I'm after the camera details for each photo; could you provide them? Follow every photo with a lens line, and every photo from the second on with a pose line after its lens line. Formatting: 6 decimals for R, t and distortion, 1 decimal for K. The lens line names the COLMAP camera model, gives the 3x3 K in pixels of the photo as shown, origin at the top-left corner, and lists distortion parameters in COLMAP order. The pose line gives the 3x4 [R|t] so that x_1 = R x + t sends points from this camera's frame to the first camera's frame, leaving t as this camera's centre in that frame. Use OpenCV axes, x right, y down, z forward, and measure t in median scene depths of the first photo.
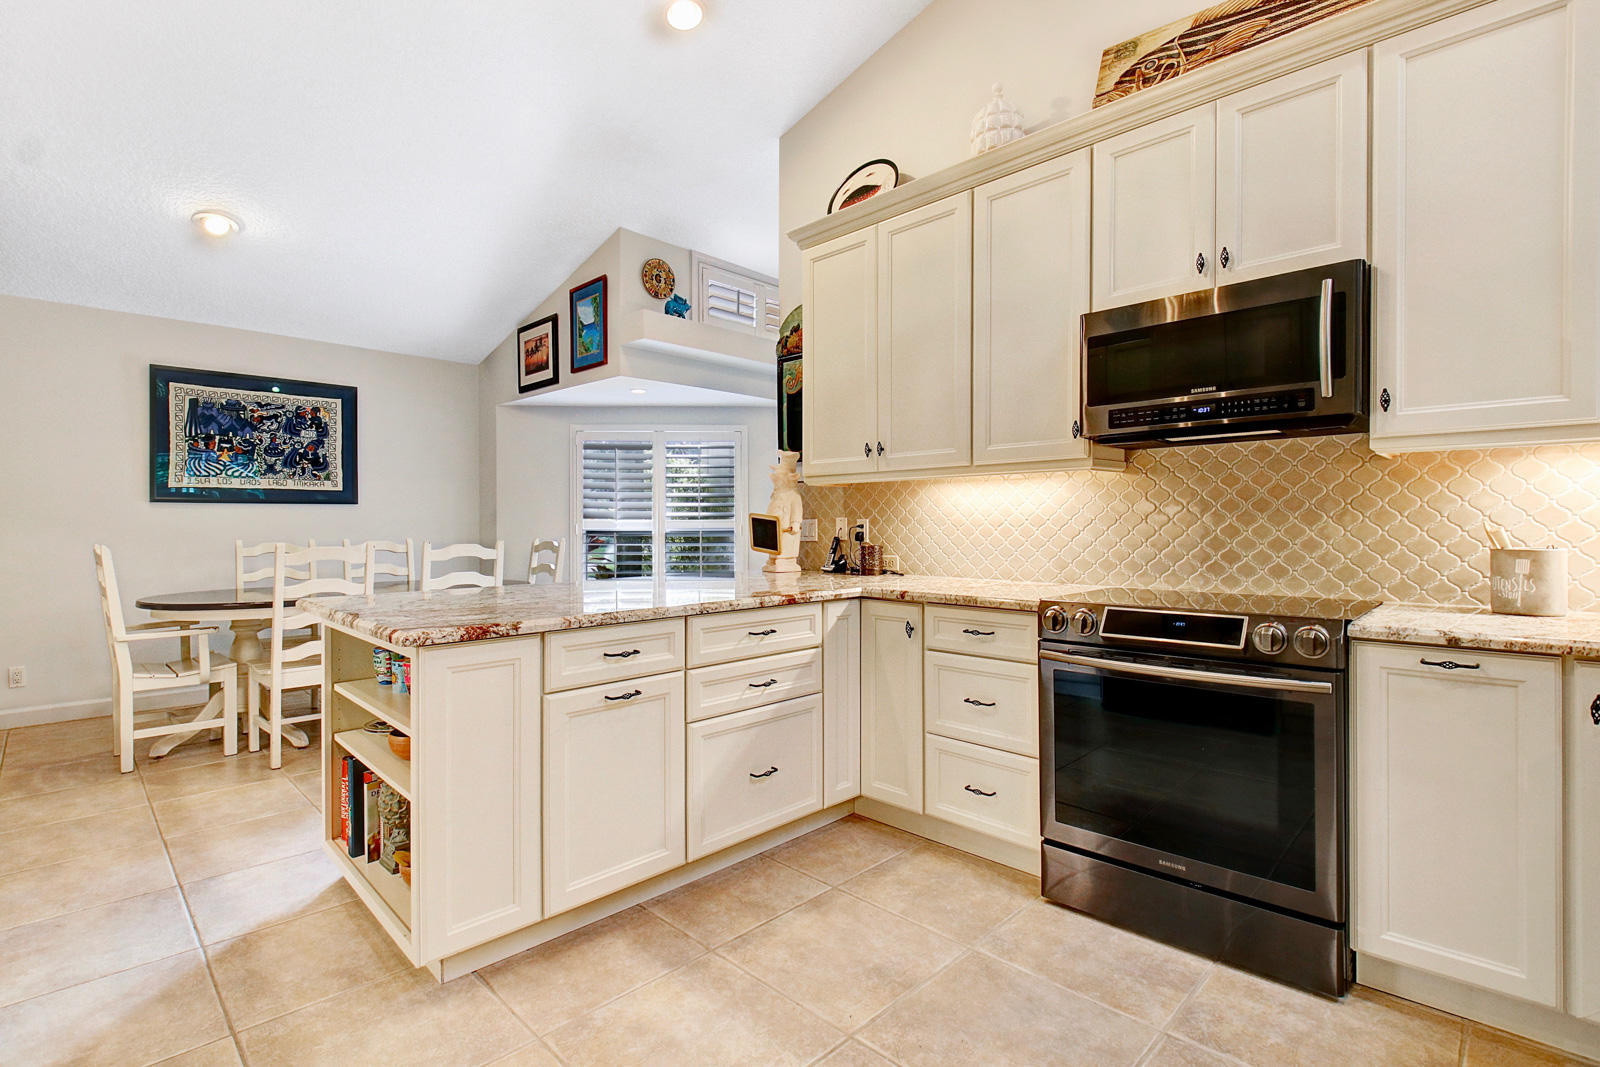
lens RADIAL K [[747.0, 0, 803.5], [0, 747.0, 521.0], [0, 0, 1]] dist [0.005506, -0.031126]
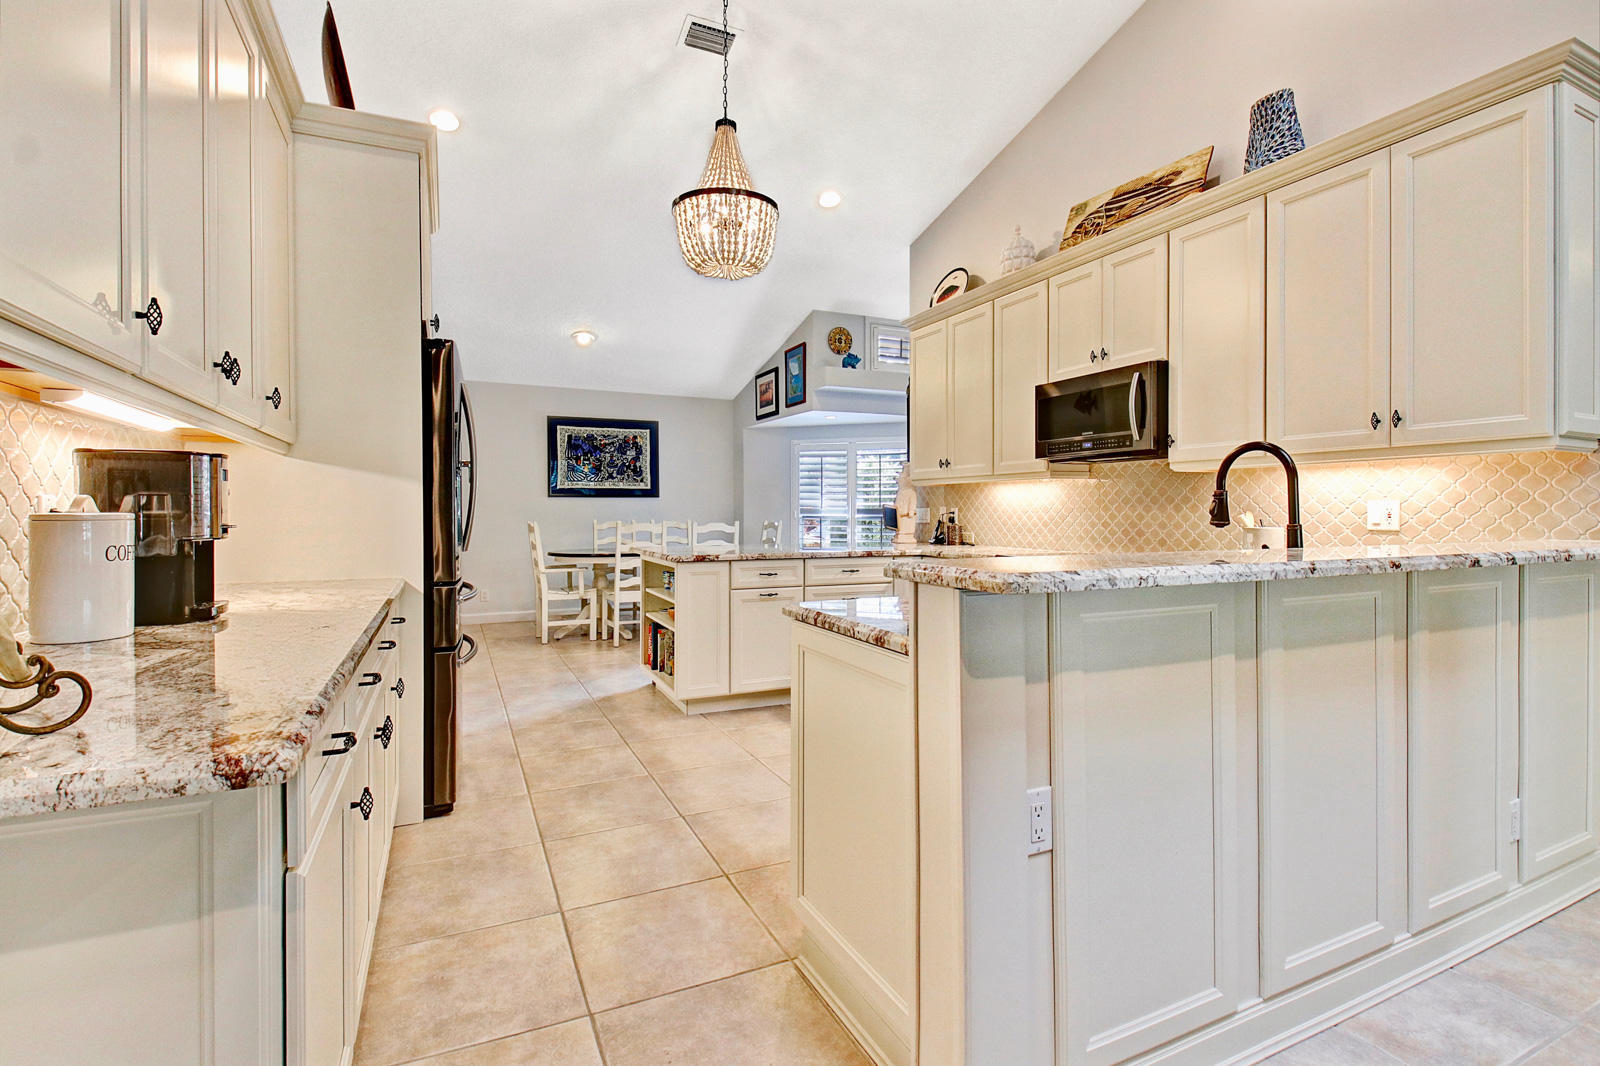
lens RADIAL K [[755.7, 0, 802.3], [0, 755.7, 514.5], [0, 0, 1]] dist [0.007840, -0.010175]
pose [[0.937013, 0.004007, -0.349272, 0.315646], [-0.000558, 0.999950, 0.009973, -0.004350], [0.349294, -0.009150, 0.936968, -0.504341]]
